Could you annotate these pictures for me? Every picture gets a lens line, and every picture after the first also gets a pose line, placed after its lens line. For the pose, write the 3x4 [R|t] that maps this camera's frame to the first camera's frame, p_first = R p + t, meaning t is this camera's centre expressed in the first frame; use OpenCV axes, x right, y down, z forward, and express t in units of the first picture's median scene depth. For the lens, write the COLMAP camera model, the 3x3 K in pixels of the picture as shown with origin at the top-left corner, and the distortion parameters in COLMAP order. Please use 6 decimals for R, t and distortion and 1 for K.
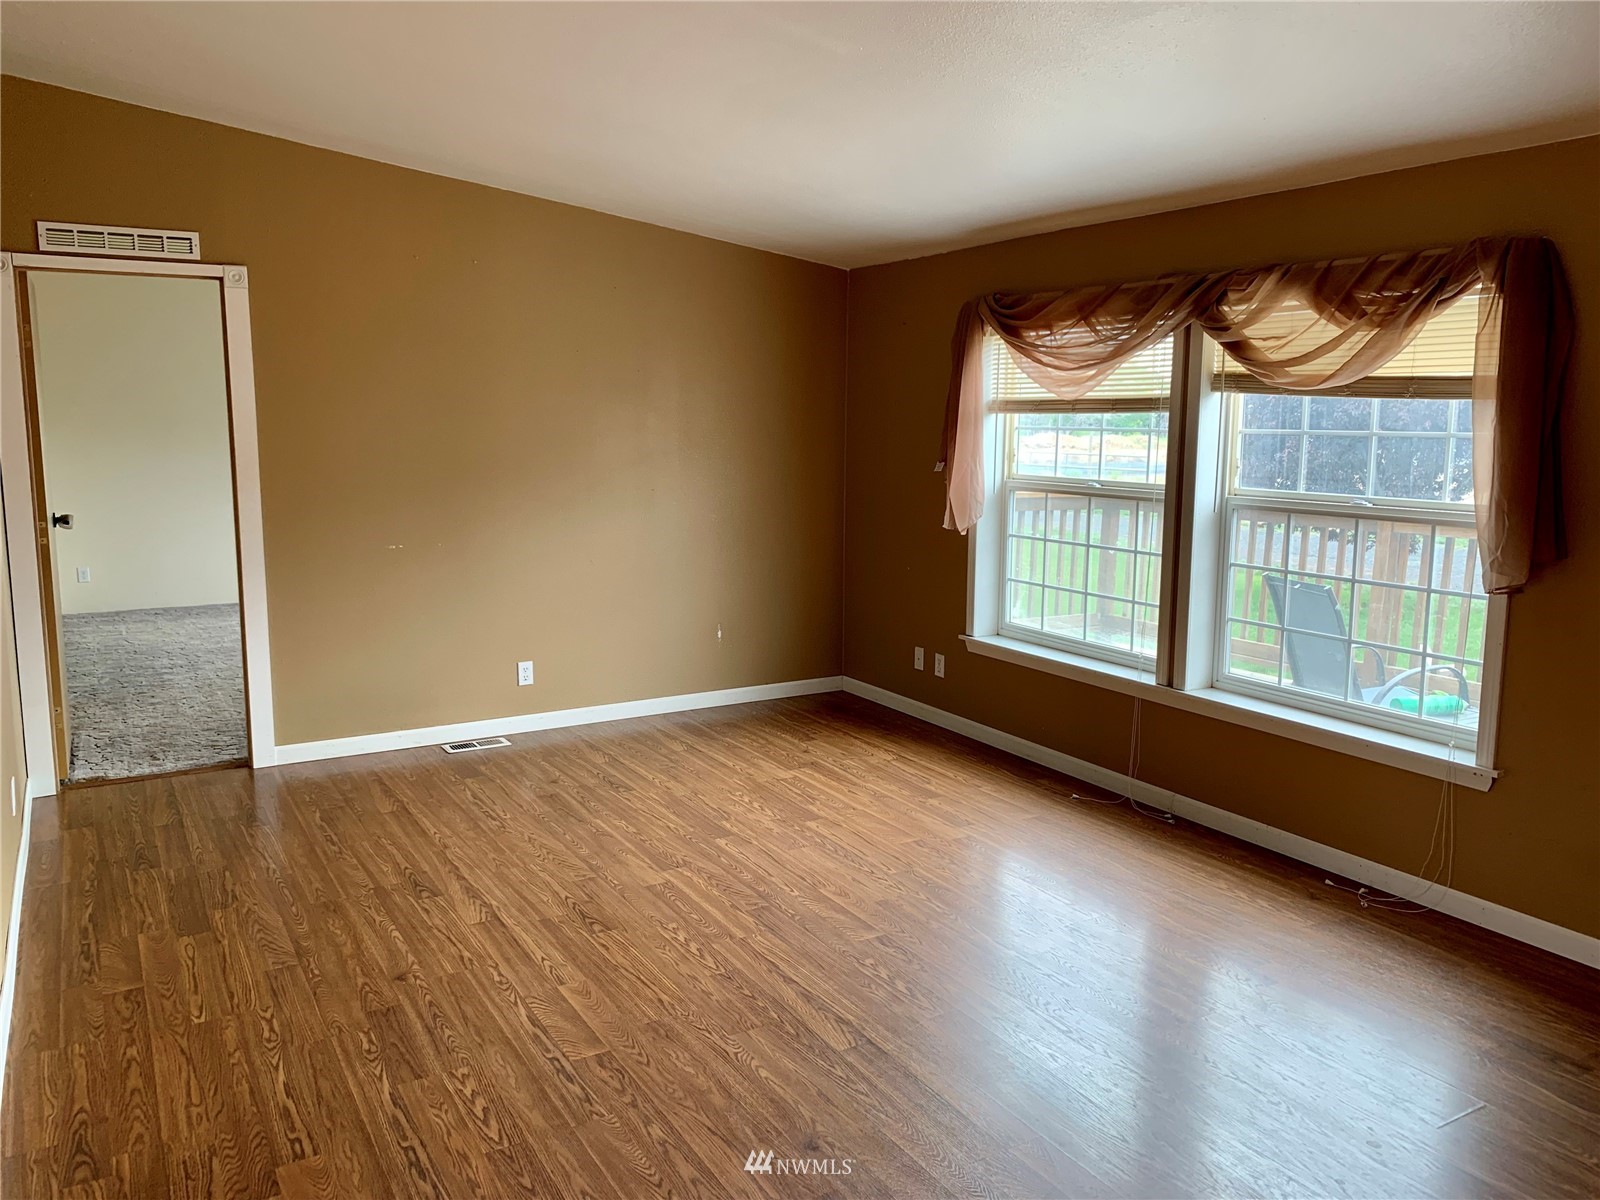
lens RADIAL K [[1196.0, 0, 796.7], [0, 1196.0, 587.7], [0, 0, 1]] dist [0.030036, -0.053713]
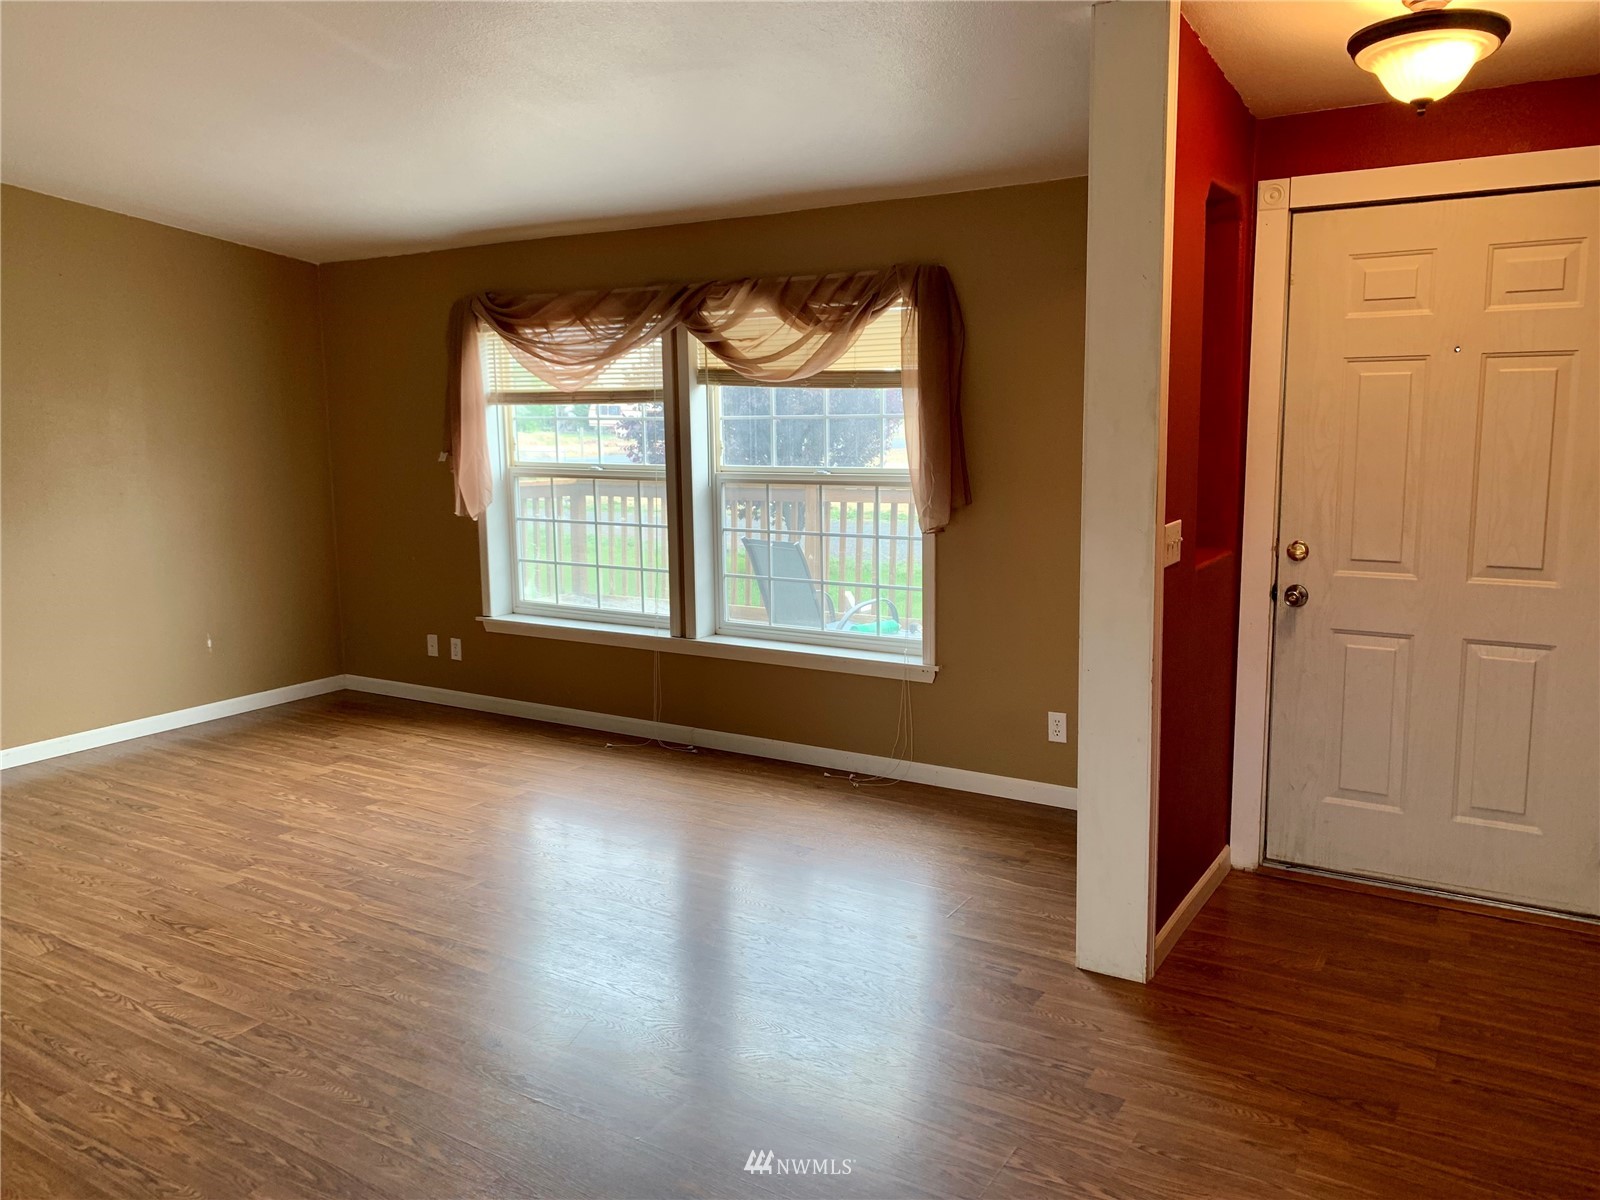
lens RADIAL K [[1196.0, 0, 805.6], [0, 1196.0, 603.2], [0, 0, 1]] dist [0.030036, -0.053713]
pose [[0.877360, -0.087376, 0.471810, -0.142371], [0.082533, 0.996106, 0.030997, 0.024730], [-0.472681, 0.011744, 0.881155, -0.088408]]
